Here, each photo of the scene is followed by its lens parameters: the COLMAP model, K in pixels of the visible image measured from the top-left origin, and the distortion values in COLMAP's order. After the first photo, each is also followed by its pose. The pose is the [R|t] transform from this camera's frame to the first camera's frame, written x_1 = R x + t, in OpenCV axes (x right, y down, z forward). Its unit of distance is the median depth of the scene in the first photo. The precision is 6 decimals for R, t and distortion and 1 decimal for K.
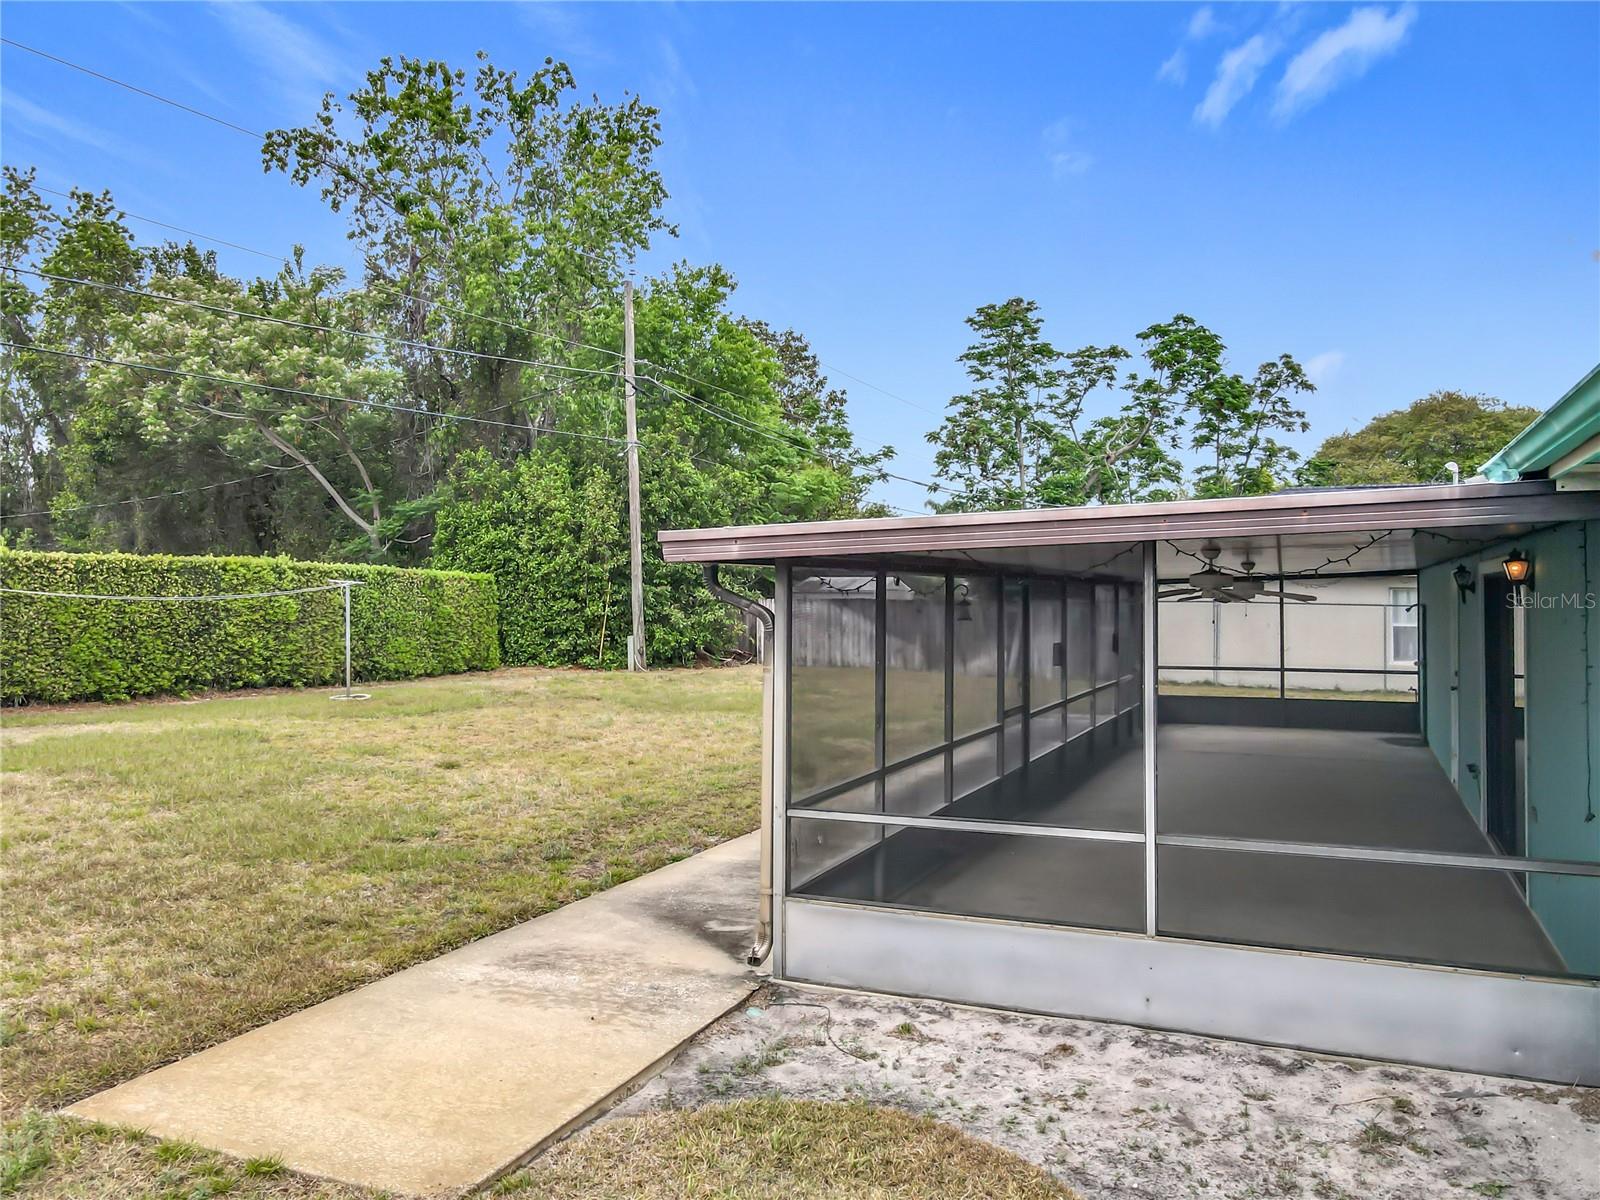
lens RADIAL K [[1191.1, 0, 798.8], [0, 1191.1, 600.6], [0, 0, 1]] dist [0.011340, 0.009866]
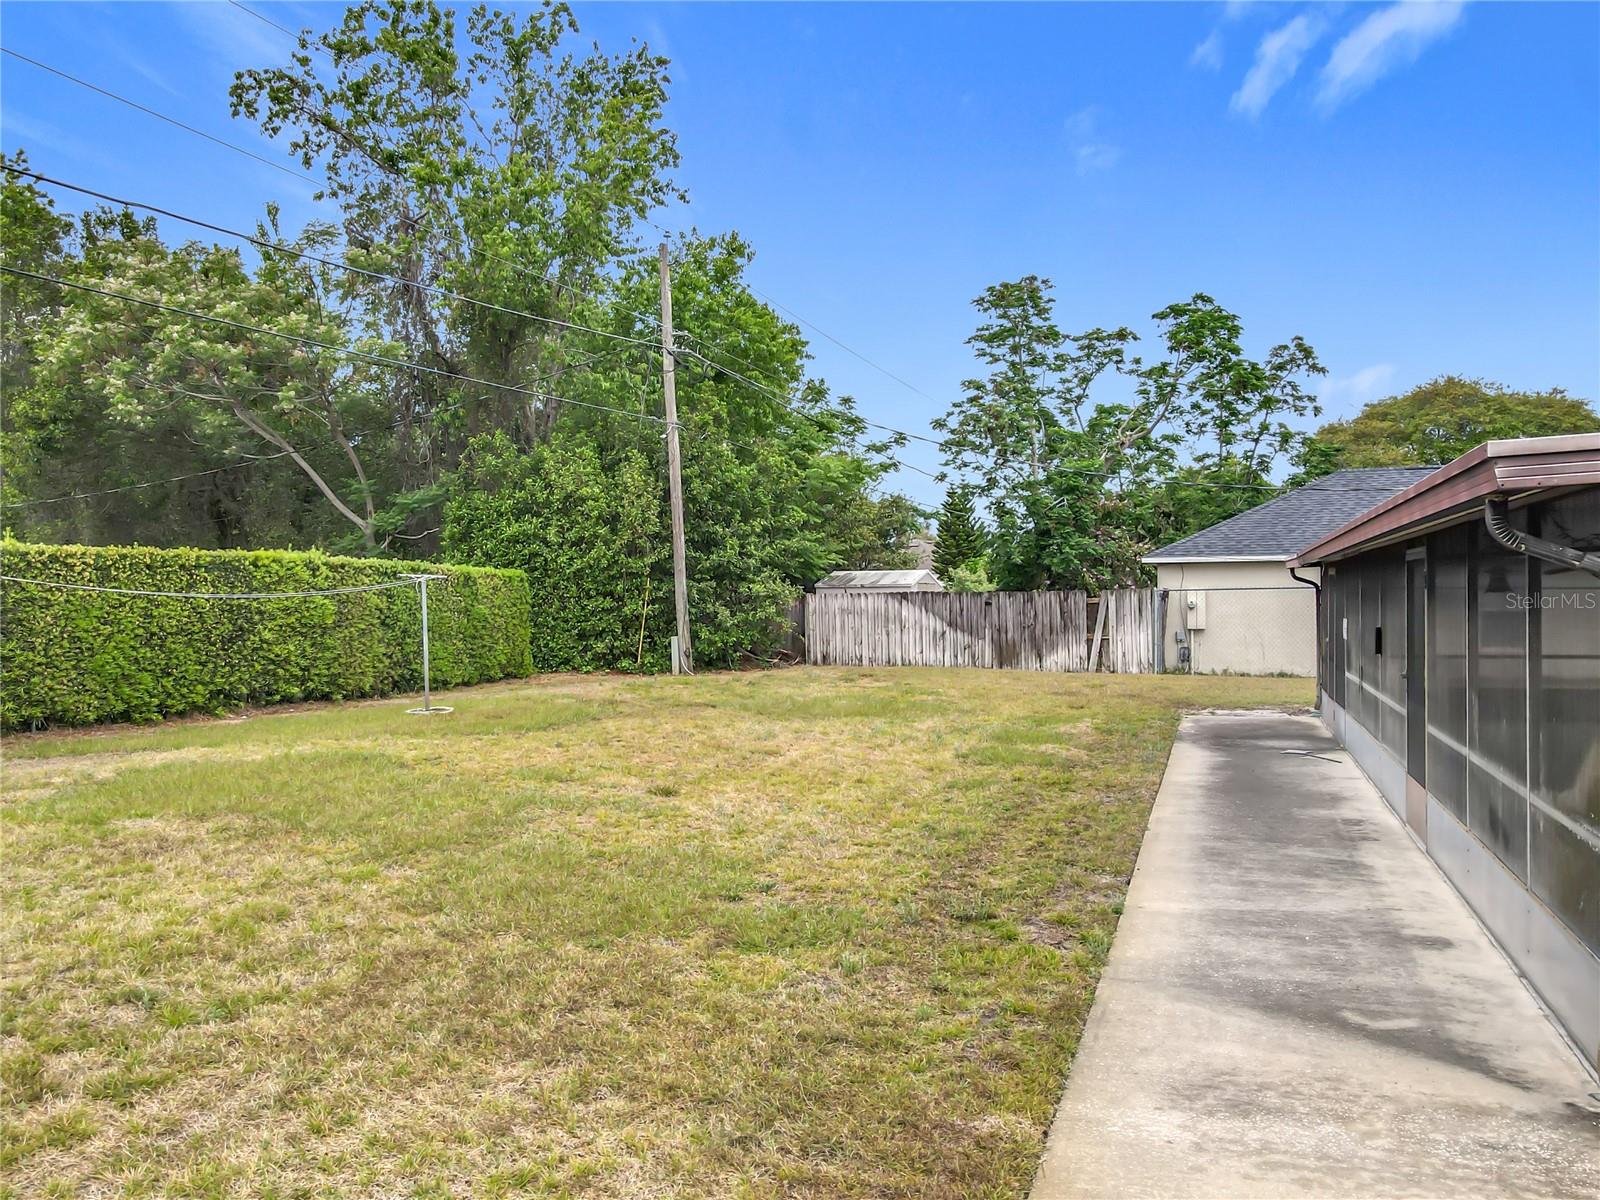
lens RADIAL K [[1191.1, 0, 797.0], [0, 1191.1, 636.7], [0, 0, 1]] dist [0.011340, 0.009866]
pose [[0.996693, -0.018631, 0.079099, -0.108093], [0.016376, 0.999443, 0.029068, 0.004362], [-0.079596, -0.027676, 0.996443, 0.076686]]
